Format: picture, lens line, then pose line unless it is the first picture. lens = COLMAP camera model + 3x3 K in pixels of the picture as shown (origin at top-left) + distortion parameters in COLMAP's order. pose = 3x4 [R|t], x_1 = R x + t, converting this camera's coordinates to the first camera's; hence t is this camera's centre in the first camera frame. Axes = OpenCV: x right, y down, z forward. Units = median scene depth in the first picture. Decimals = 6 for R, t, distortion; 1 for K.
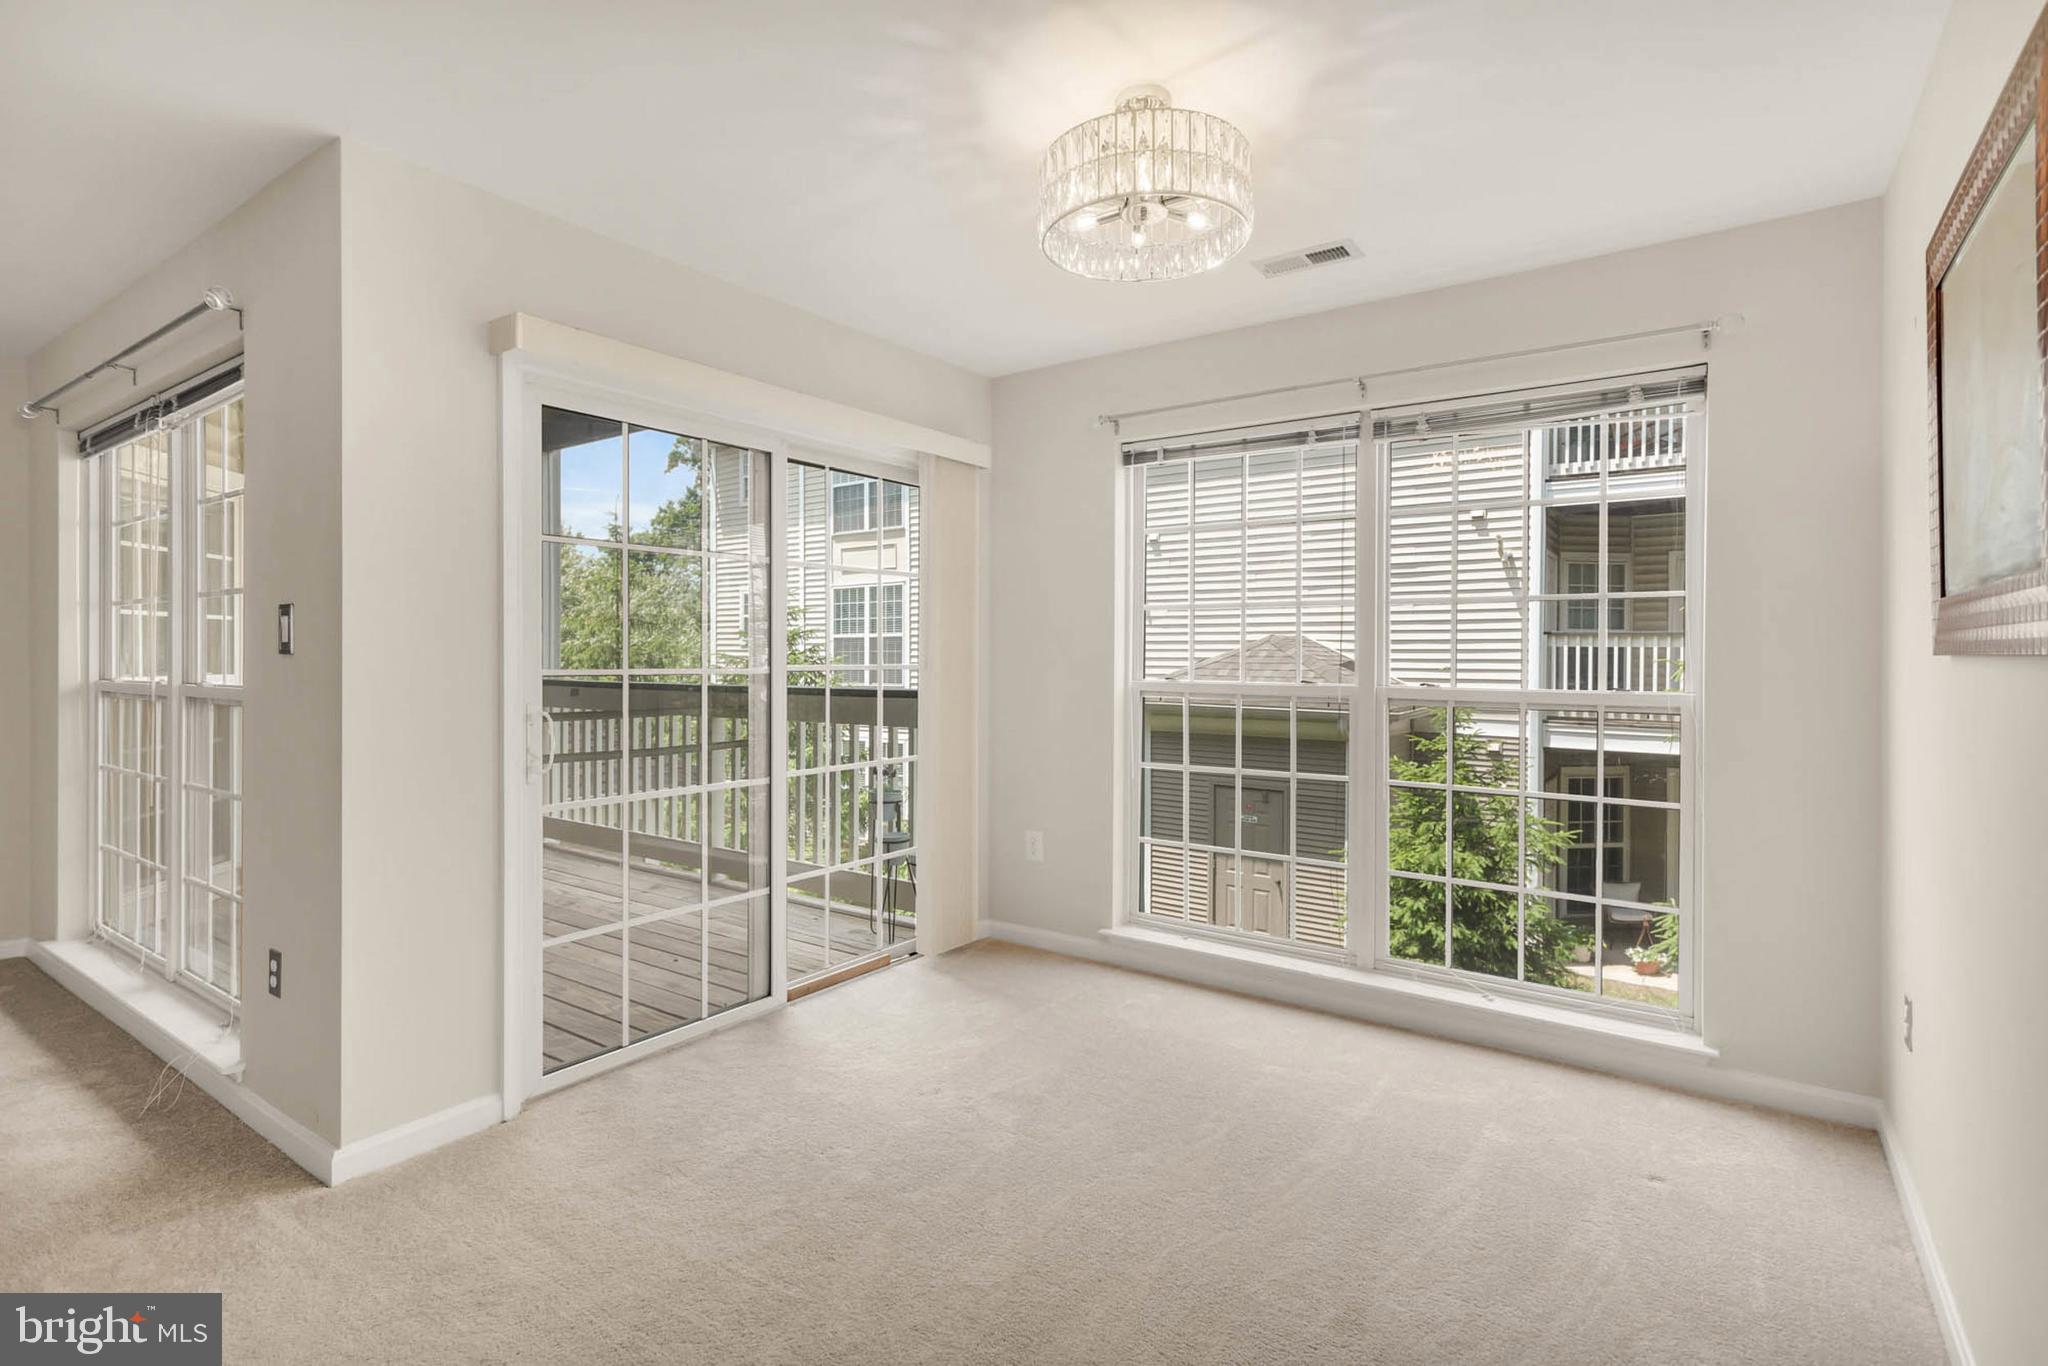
lens RADIAL K [[982.7, 0, 1023.5], [0, 982.7, 660.2], [0, 0, 1]] dist [-0.002480, 0.000254]
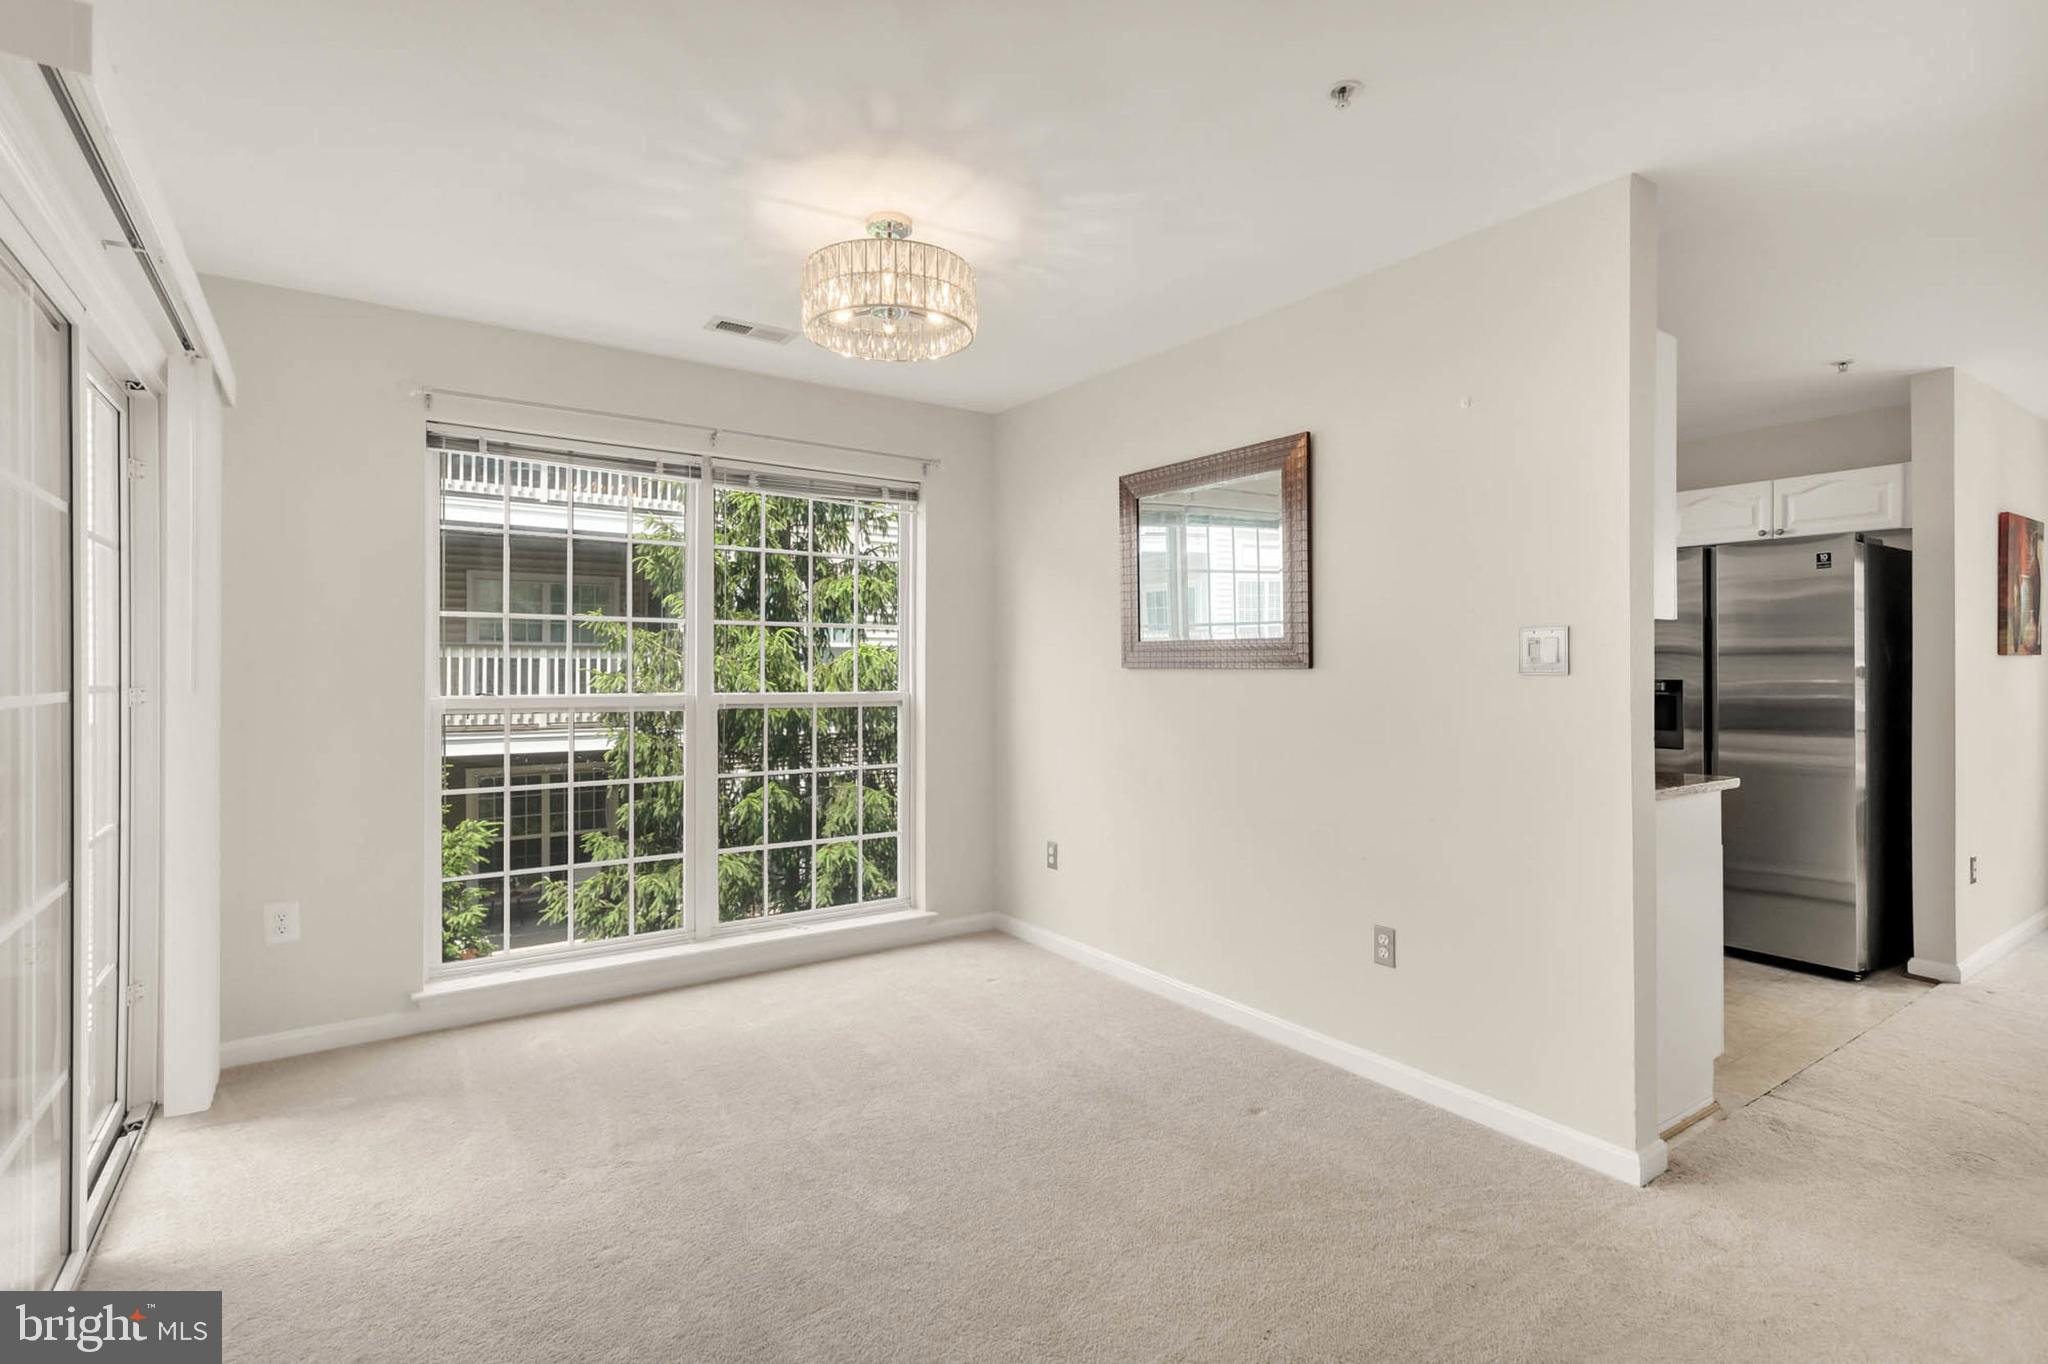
lens RADIAL K [[974.1, 0, 1012.9], [0, 974.1, 673.8], [0, 0, 1]] dist [0.001797, 0.000381]
pose [[0.339418, -0.010652, 0.940575, -0.544793], [0.004276, 0.999943, 0.009782, -0.007006], [-0.940626, 0.000701, 0.339444, 0.242378]]
